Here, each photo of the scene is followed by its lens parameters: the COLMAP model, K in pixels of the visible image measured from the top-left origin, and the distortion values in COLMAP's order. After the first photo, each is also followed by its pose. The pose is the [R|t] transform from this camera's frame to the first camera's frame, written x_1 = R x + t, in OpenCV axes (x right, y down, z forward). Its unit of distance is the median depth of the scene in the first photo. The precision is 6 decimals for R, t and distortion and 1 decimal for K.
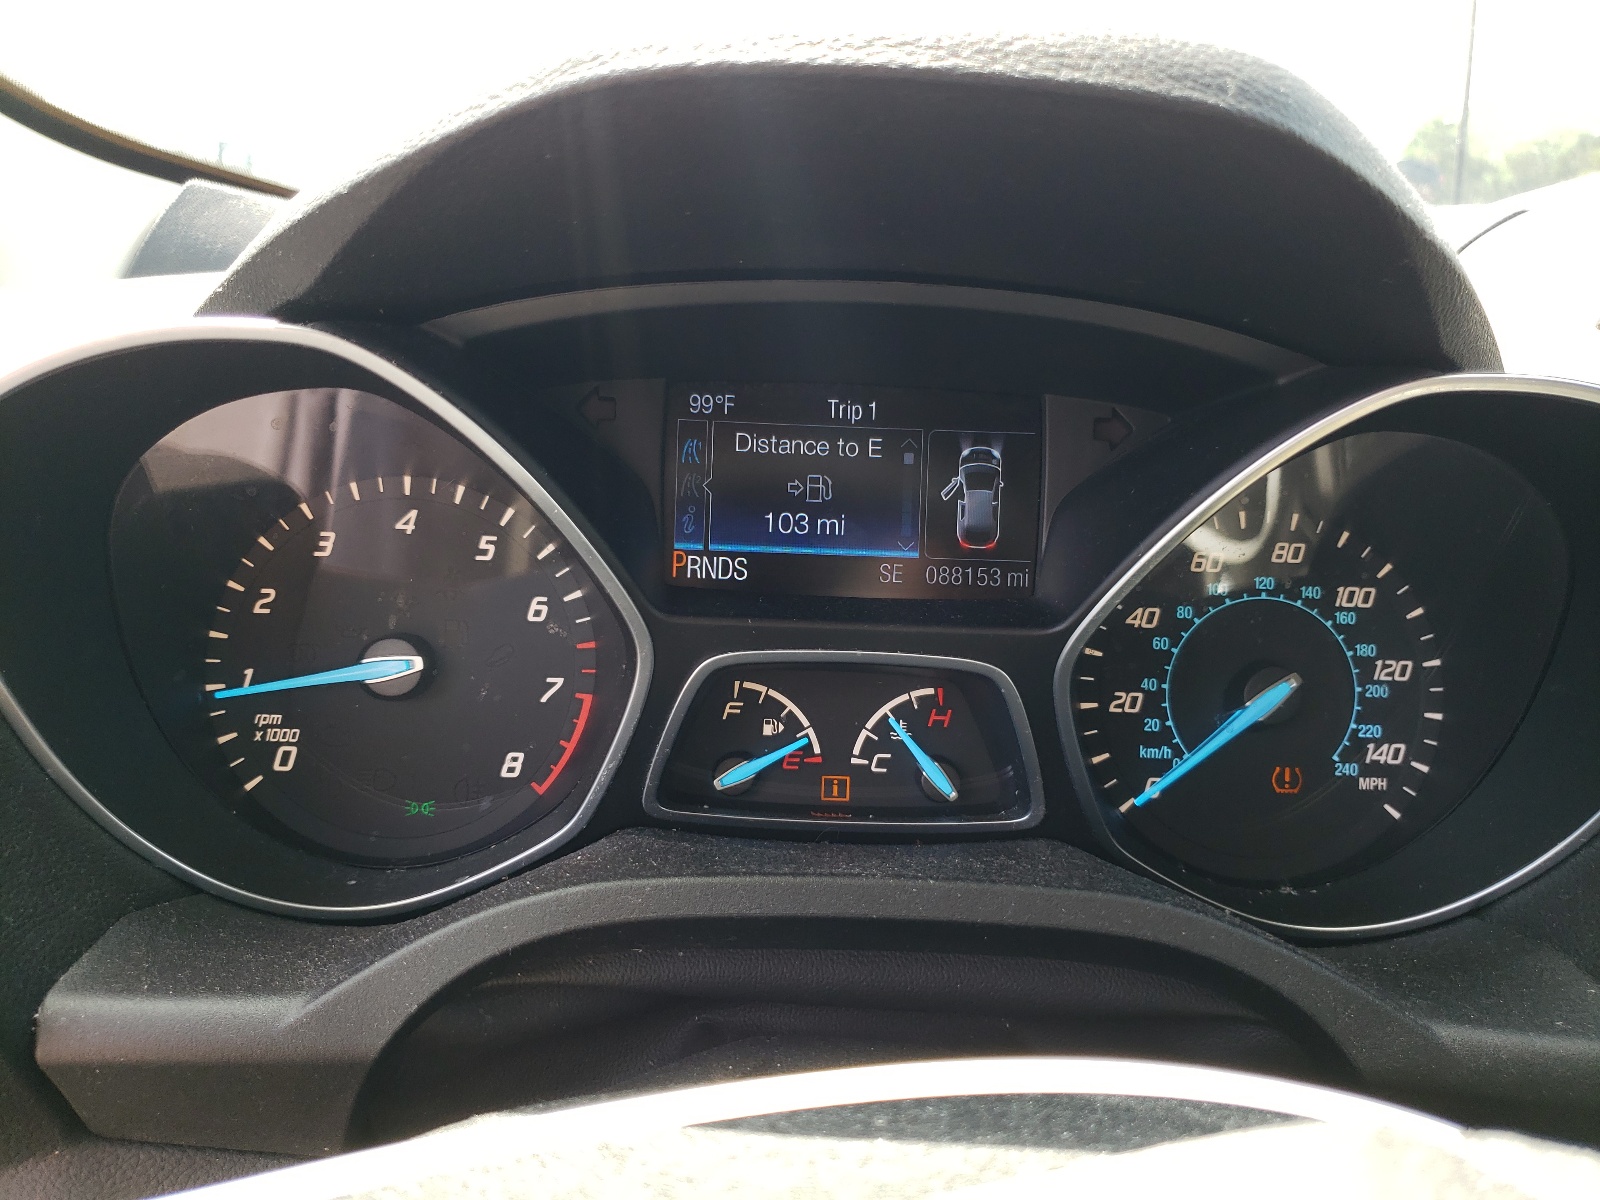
lens RADIAL K [[1219.1, 0, 800.0], [0, 1219.1, 601.4], [0, 0, 1]] dist [-0.003674, -0.001613]
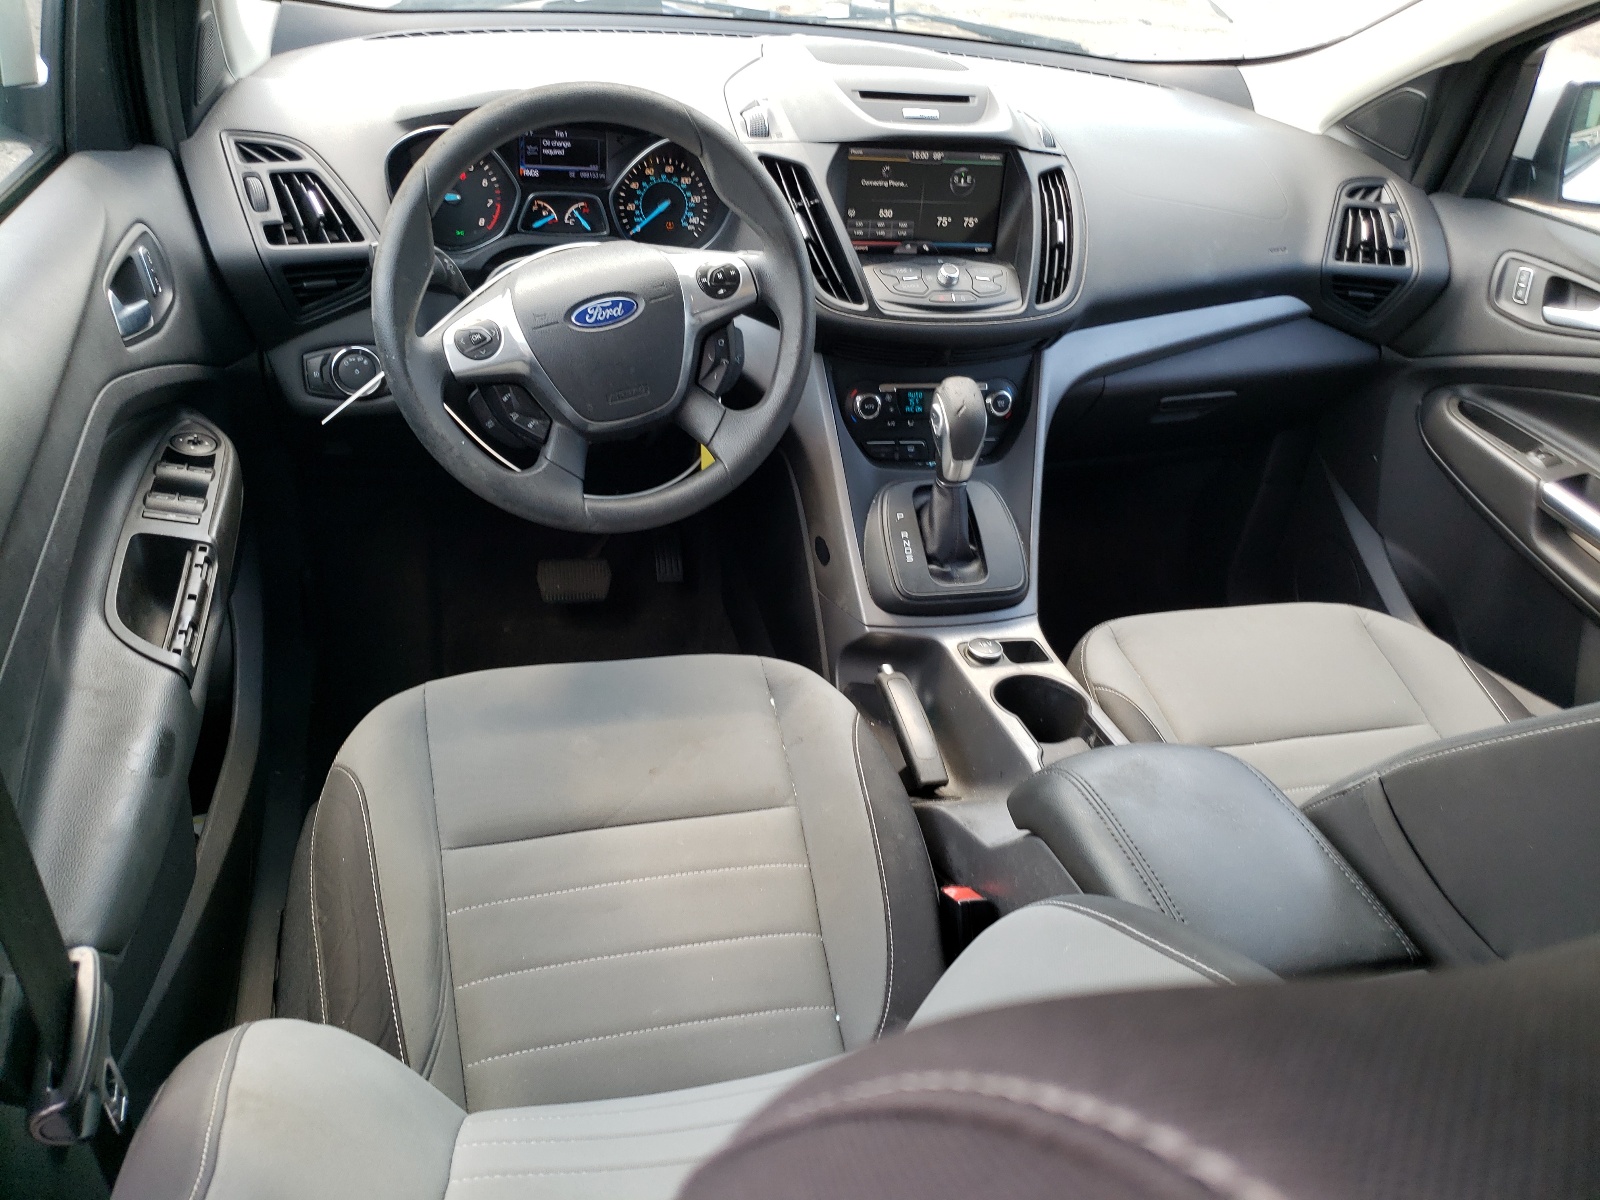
lens RADIAL K [[1219.1, 0, 798.0], [0, 1219.1, 598.3], [0, 0, 1]] dist [-0.003674, -0.001613]
pose [[0.971973, -0.068886, 0.224772, -0.207473], [-0.011091, 0.941606, 0.336535, -0.065696], [-0.234829, -0.329596, 0.914452, -3.402792]]
